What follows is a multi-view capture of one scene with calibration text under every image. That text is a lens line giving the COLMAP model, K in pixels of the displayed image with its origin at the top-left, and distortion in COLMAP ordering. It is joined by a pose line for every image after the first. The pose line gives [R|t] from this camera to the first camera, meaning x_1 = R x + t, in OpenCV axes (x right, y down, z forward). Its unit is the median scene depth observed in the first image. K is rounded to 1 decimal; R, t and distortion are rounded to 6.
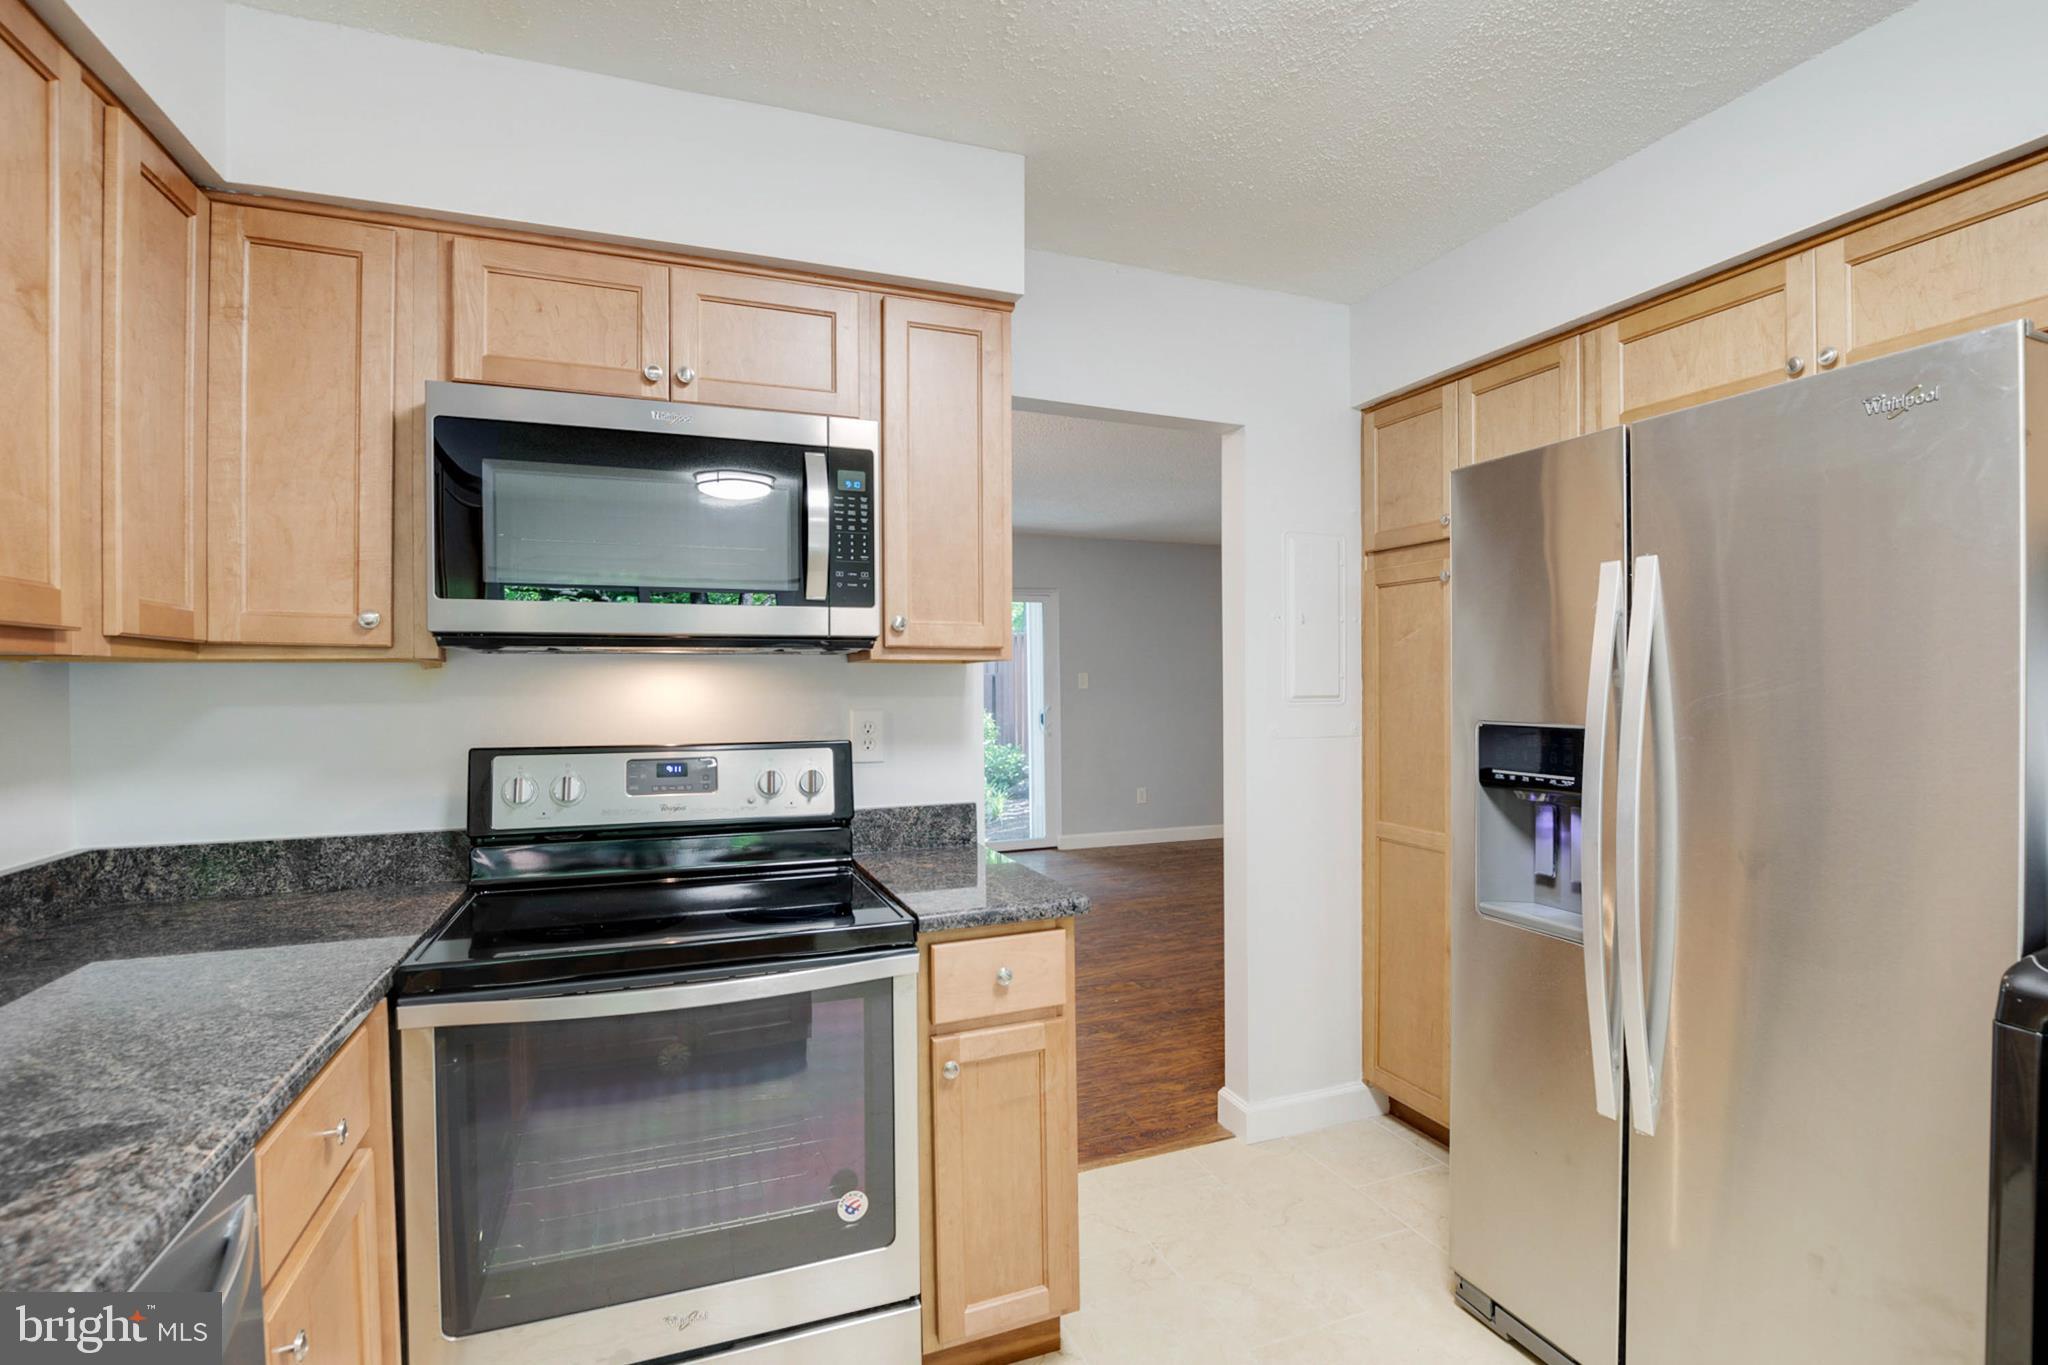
lens RADIAL K [[939.7, 0, 1019.4], [0, 939.7, 692.5], [0, 0, 1]] dist [-0.034825, 0.009273]
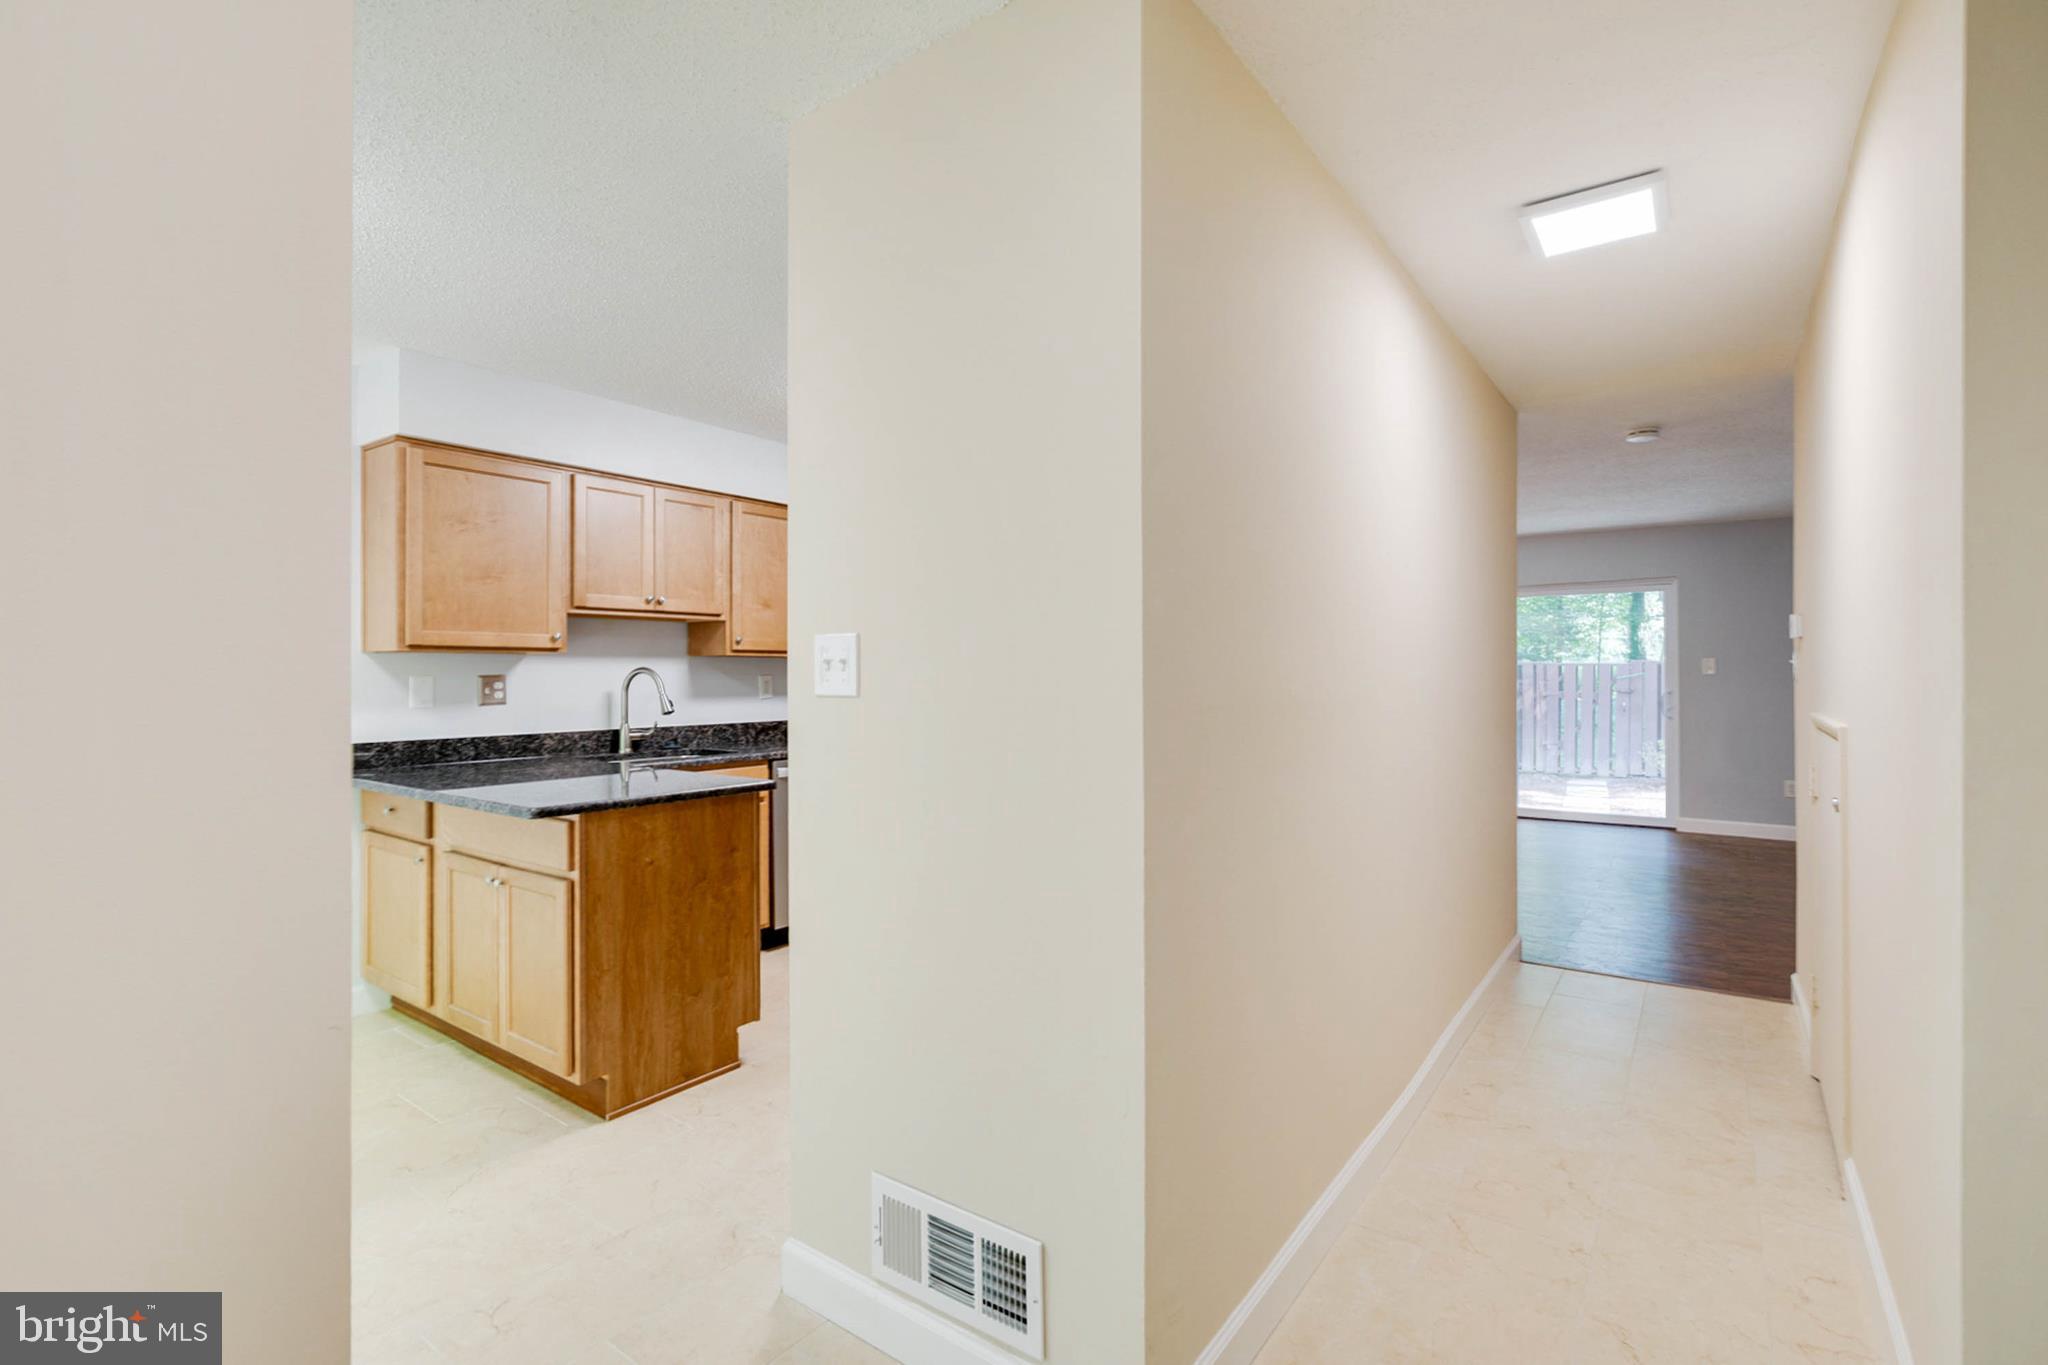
lens RADIAL K [[939.7, 0, 1076.1], [0, 939.7, 673.3], [0, 0, 1]] dist [-0.034825, 0.009273]
pose [[0.573591, 0.003810, -0.819133, 2.077193], [-0.011436, 0.999929, -0.003357, 0.021771], [0.819062, 0.011293, 0.573594, -0.555209]]
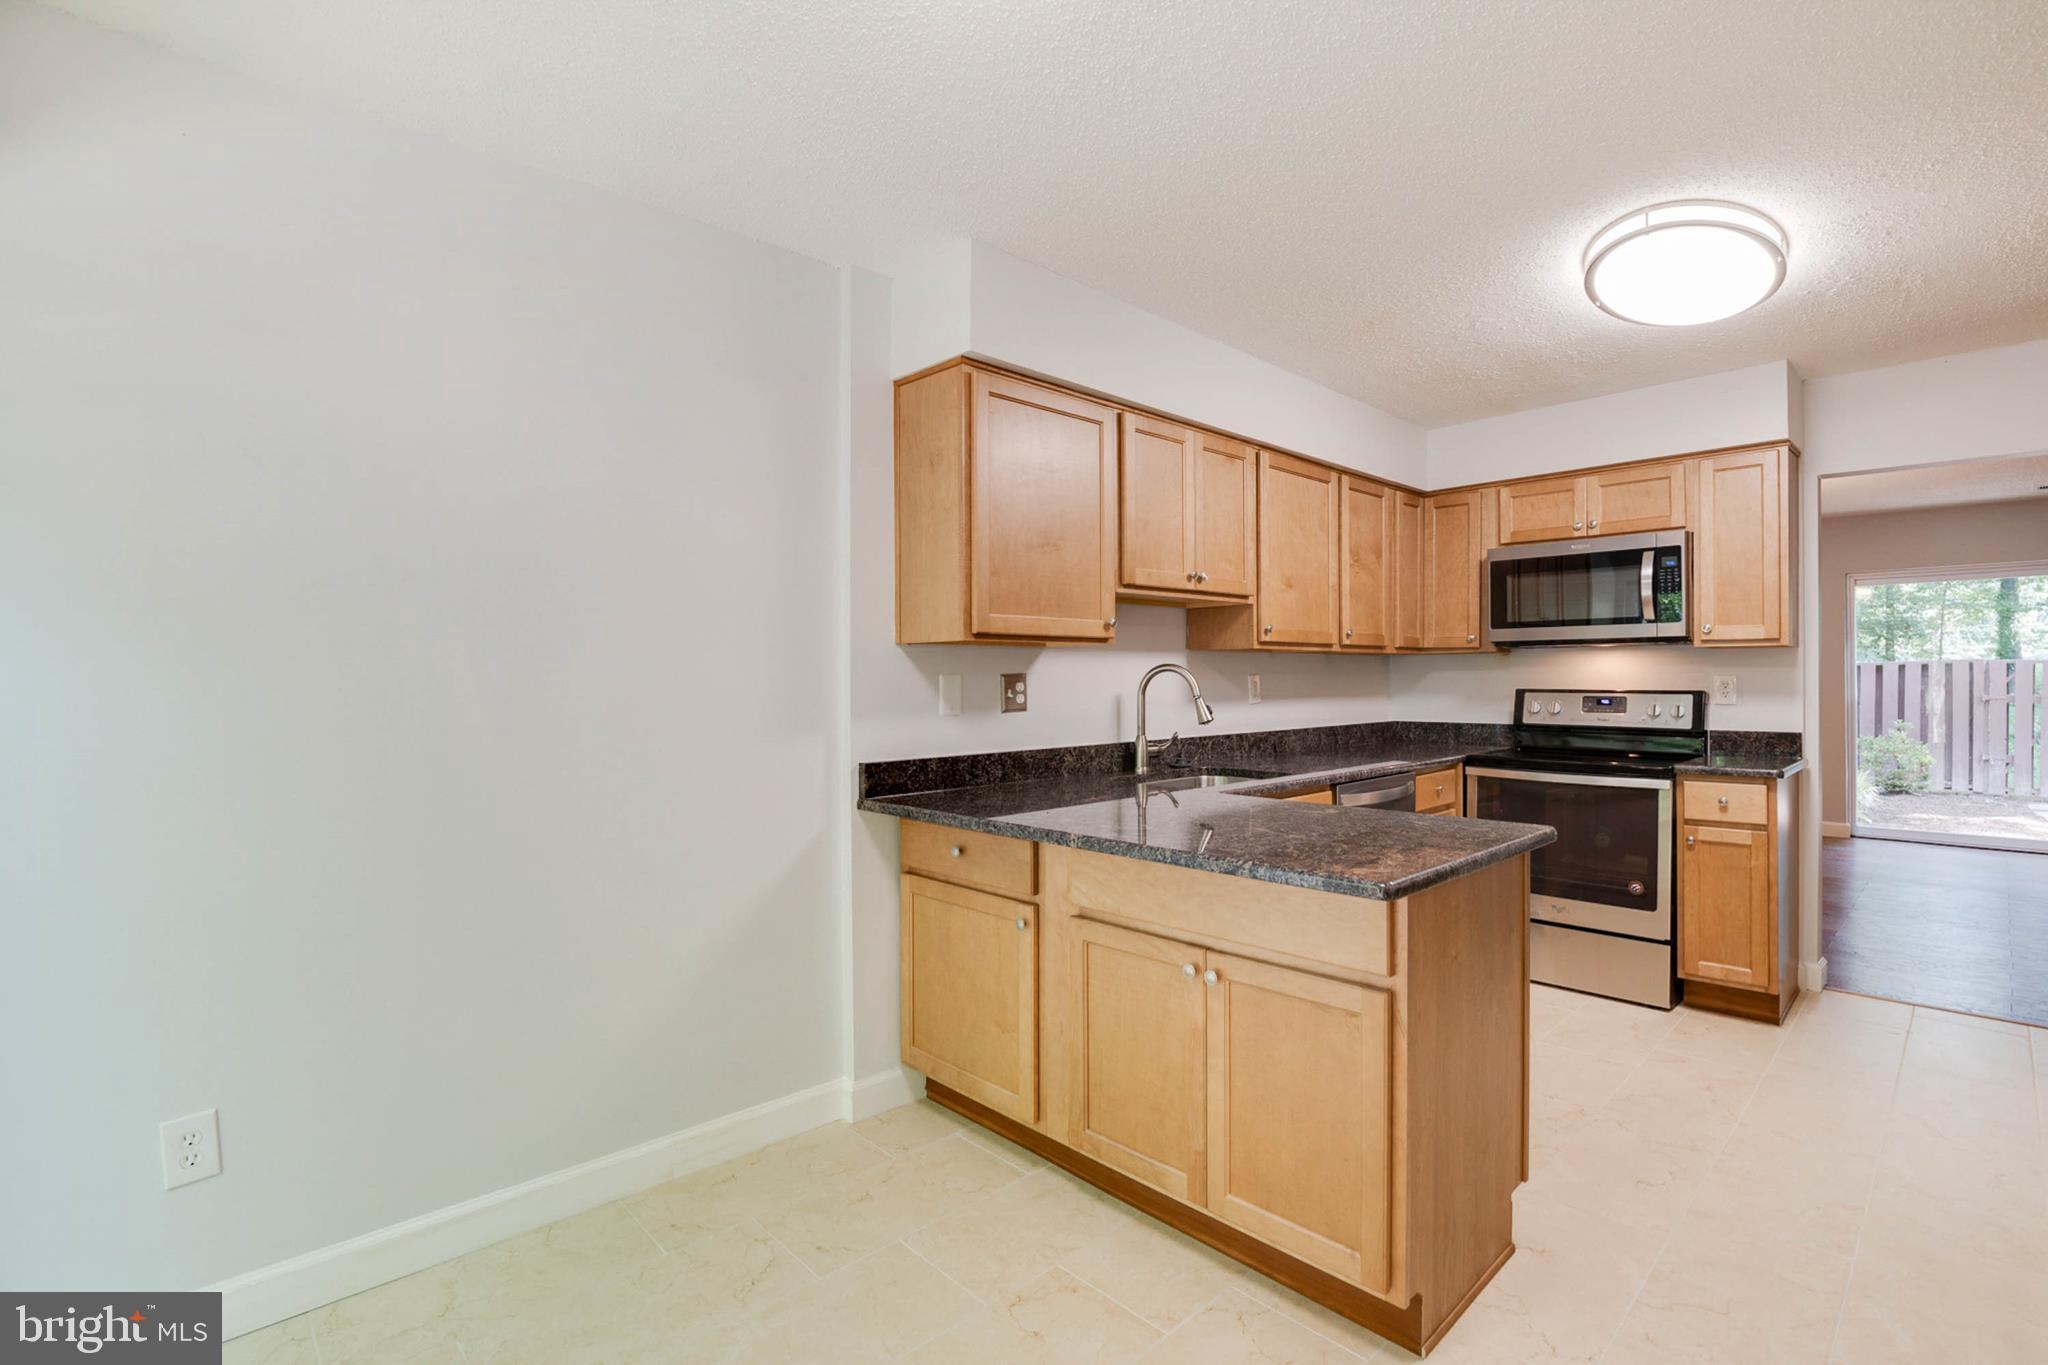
lens RADIAL K [[939.7, 0, 1070.0], [0, 939.7, 683.9], [0, 0, 1]] dist [-0.034825, 0.009273]
pose [[0.406907, 0.008281, -0.913432, 1.150528], [-0.007394, 0.999956, 0.005772, 0.042121], [0.913439, 0.004405, 0.406951, -1.036209]]
